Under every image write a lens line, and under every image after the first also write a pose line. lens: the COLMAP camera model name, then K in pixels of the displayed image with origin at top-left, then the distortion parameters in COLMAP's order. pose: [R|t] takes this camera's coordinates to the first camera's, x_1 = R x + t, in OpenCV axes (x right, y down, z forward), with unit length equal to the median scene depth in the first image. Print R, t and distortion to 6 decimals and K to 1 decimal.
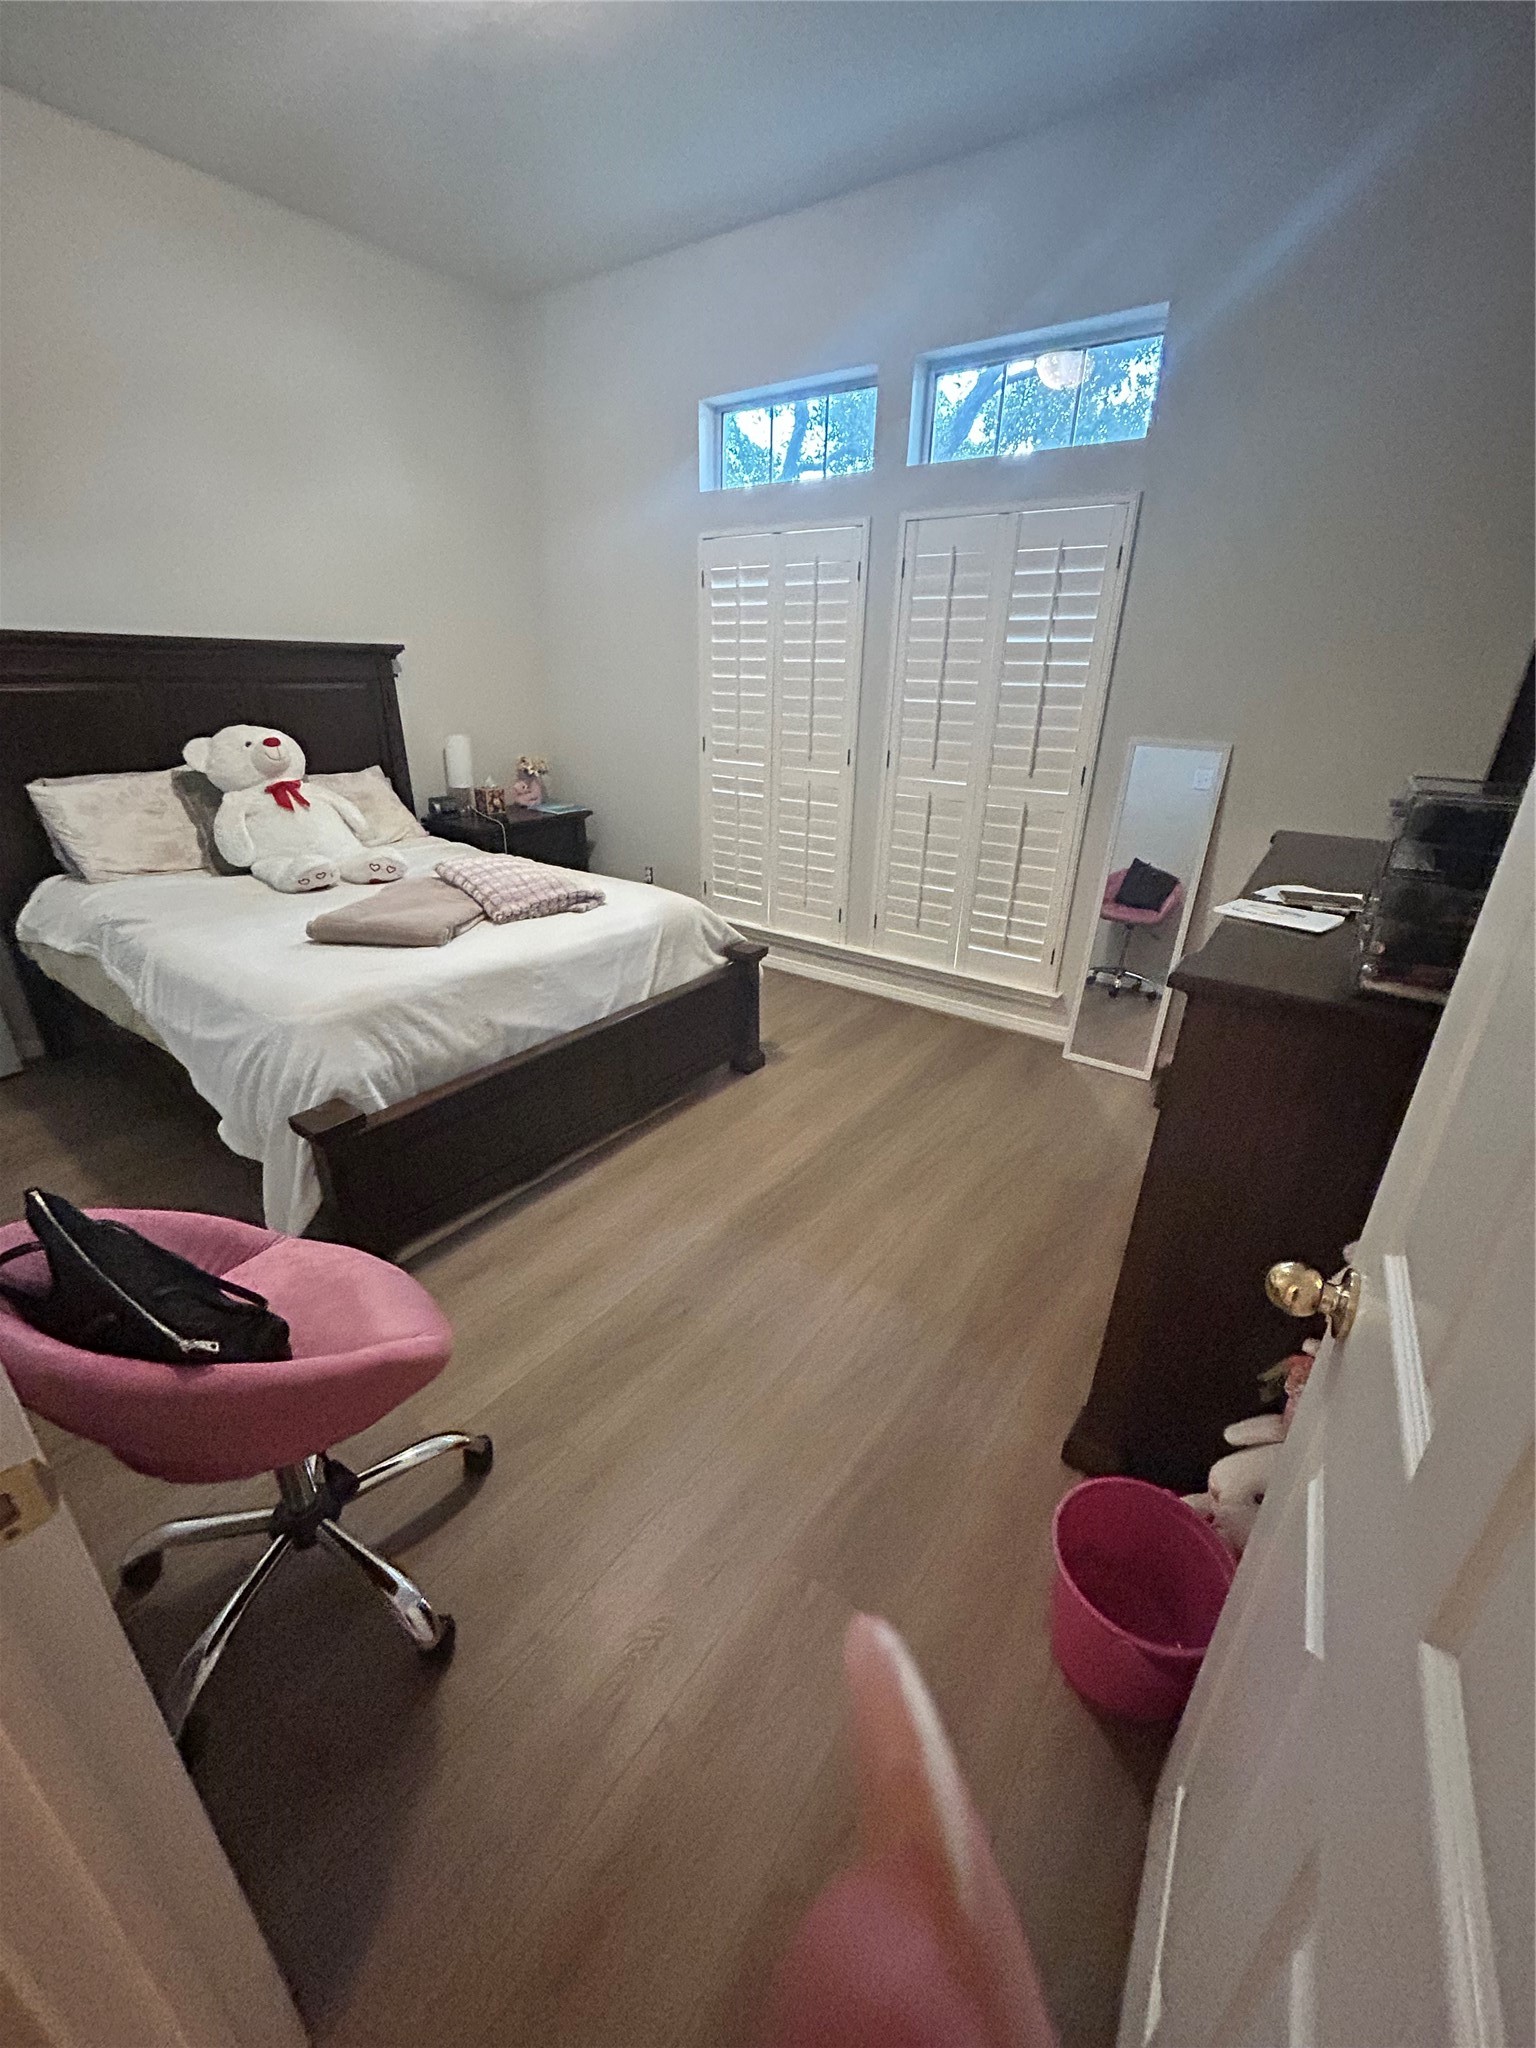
lens RADIAL K [[827.5, 0, 760.5], [0, 827.5, 1020.1], [0, 0, 1]] dist [-0.000021, 0.000218]
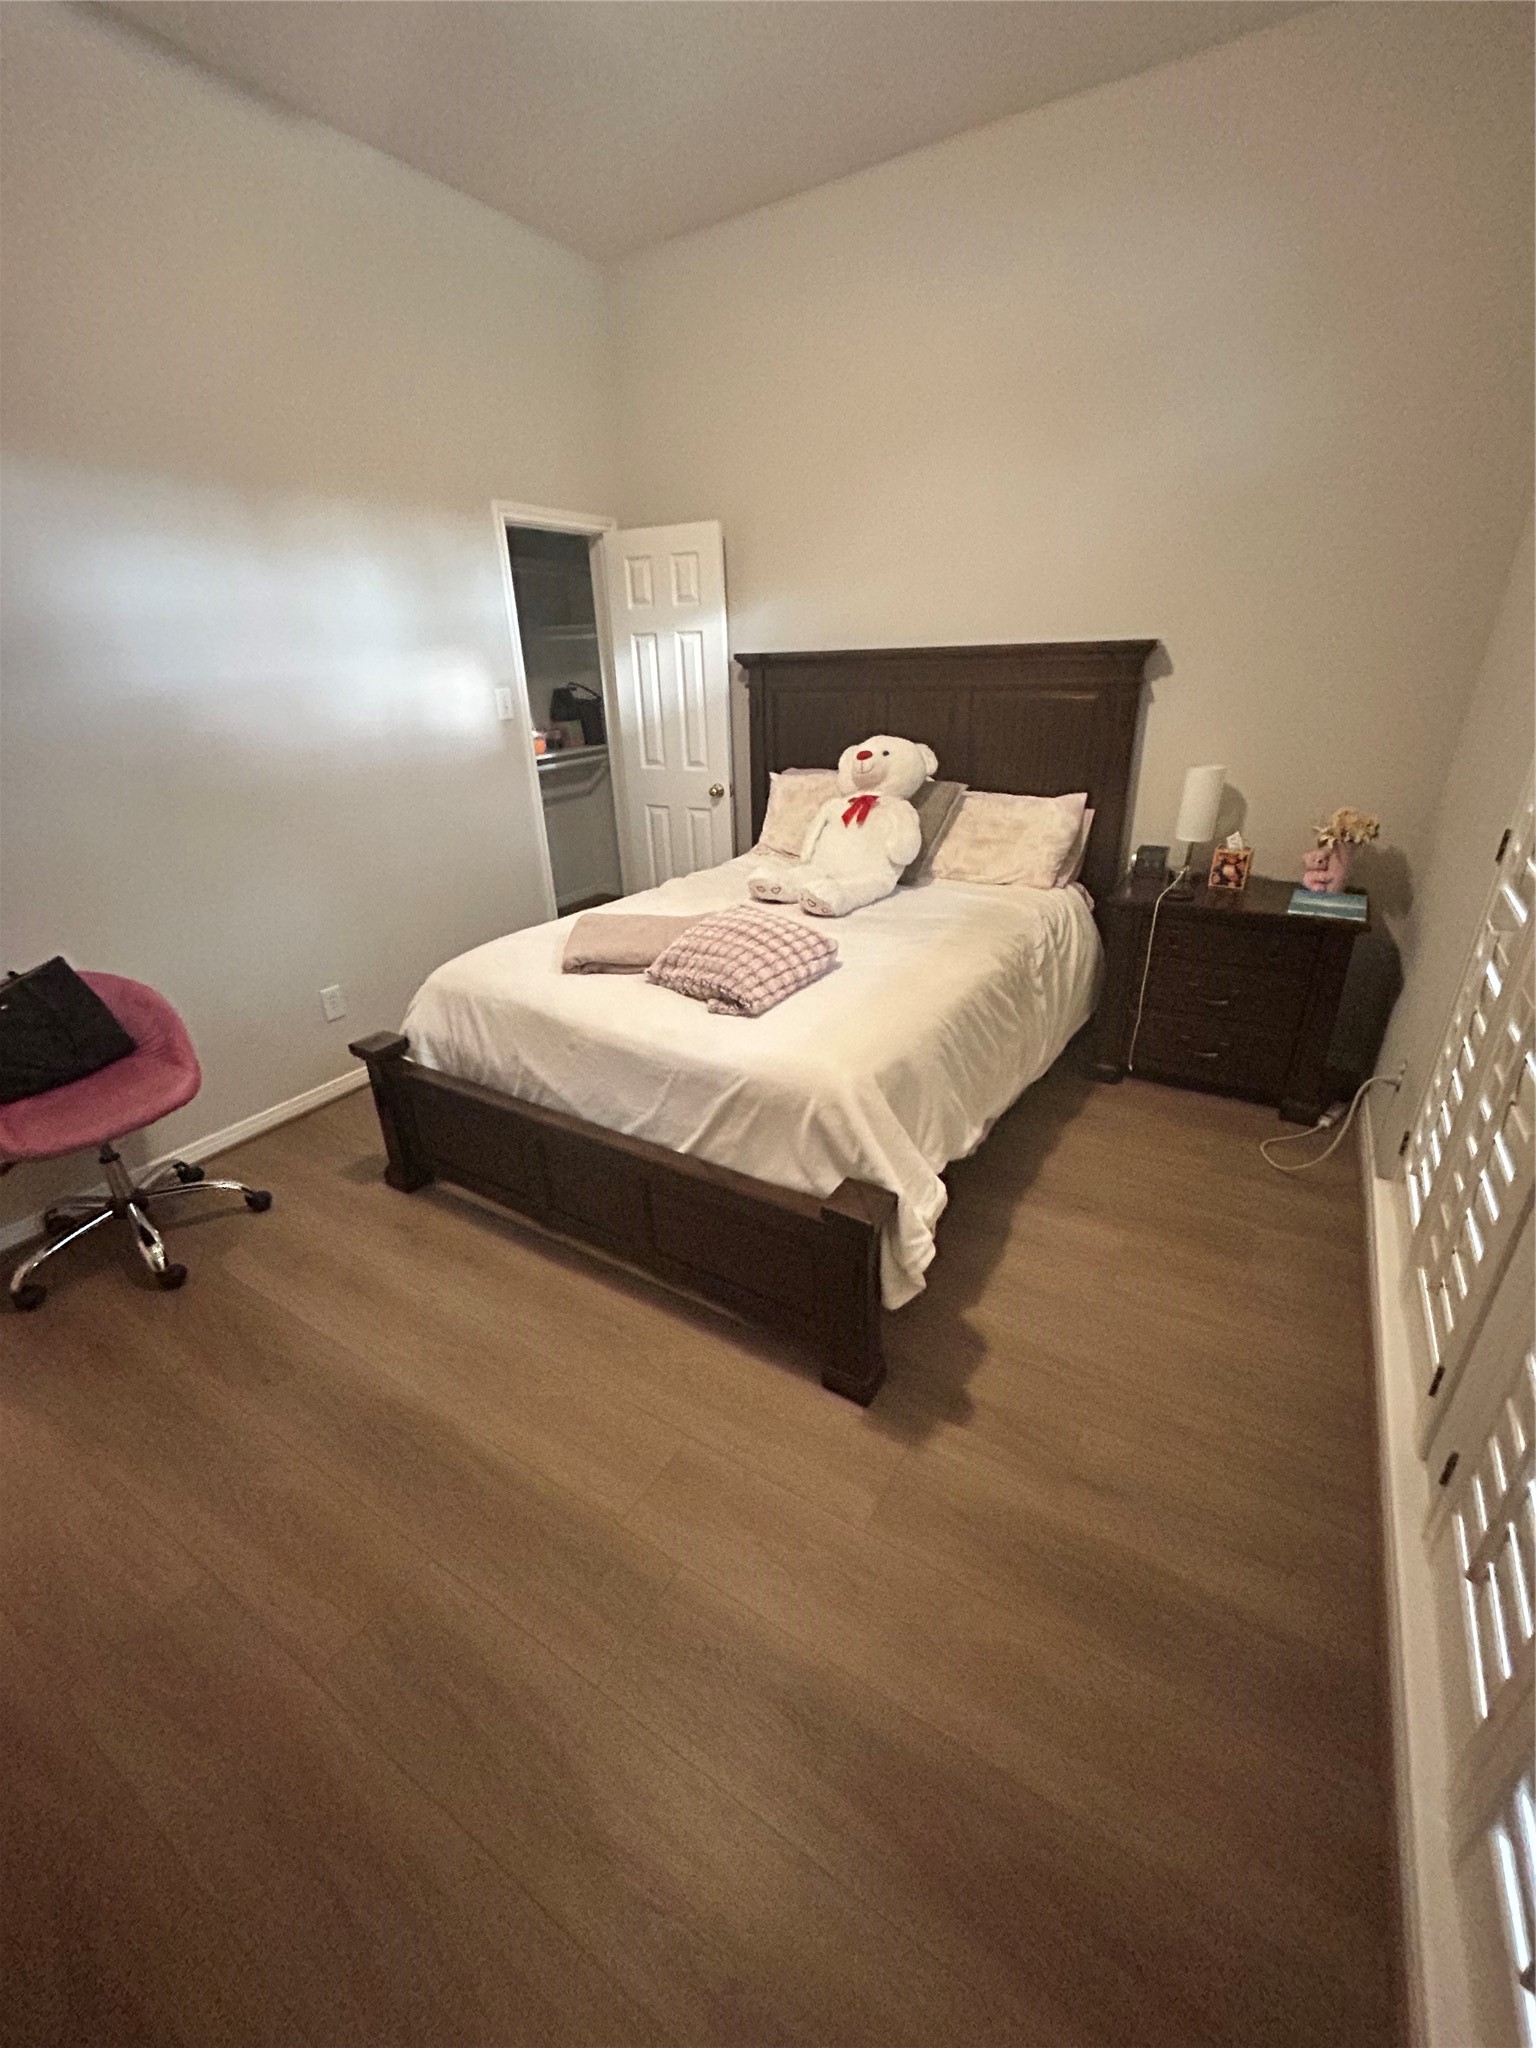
lens RADIAL K [[827.5, 0, 760.5], [0, 827.5, 1020.1], [0, 0, 1]] dist [-0.000021, 0.000218]
pose [[0.053103, 0.380545, -0.923236, 0.490570], [-0.356314, 0.870903, 0.338479, -0.397011], [0.932856, 0.310988, 0.181841, 0.908389]]
